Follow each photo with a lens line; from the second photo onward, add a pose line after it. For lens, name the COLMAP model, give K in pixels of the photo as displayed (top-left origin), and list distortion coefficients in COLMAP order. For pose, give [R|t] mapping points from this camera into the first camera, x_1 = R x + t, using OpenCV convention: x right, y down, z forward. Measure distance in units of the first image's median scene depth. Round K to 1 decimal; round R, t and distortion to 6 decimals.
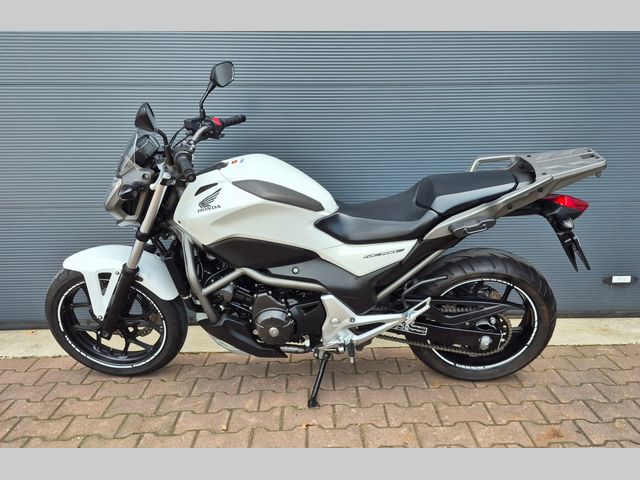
lens RADIAL K [[584.0, 0, 320.0], [0, 584.0, 240.0], [0, 0, 1]] dist [0.053270, -0.013444]
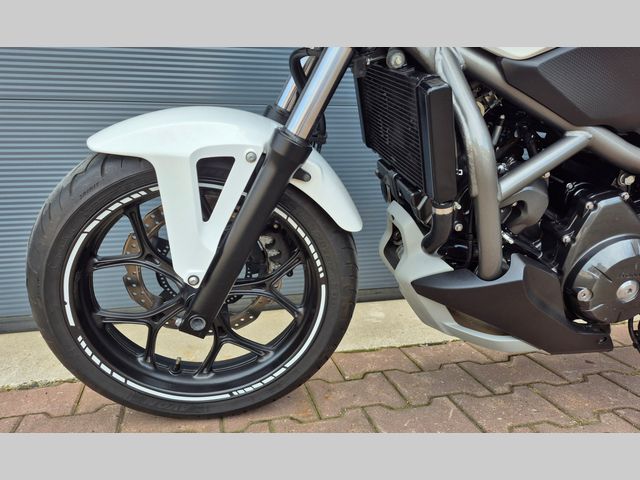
lens RADIAL K [[481.6, 0, 310.4], [0, 481.6, 239.0], [0, 0, 1]] dist [0.056177, -0.001641]
pose [[0.980516, -0.031007, 0.193977, -0.369338], [0.037222, 0.998901, -0.028476, 0.119674], [-0.192881, 0.035141, 0.980593, 0.689570]]
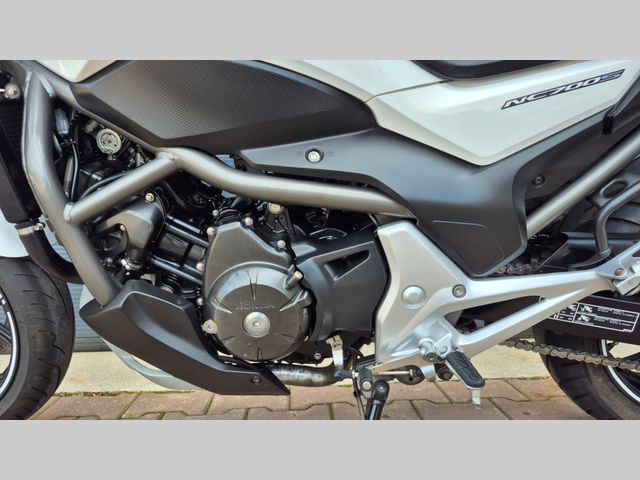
lens RADIAL K [[481.6, 0, 310.4], [0, 481.6, 239.0], [0, 0, 1]] dist [0.056177, -0.001641]
pose [[0.999780, -0.008312, 0.019234, -0.048966], [0.010889, 0.990374, -0.137989, 0.144480], [-0.017902, 0.138168, 0.990247, 0.668201]]
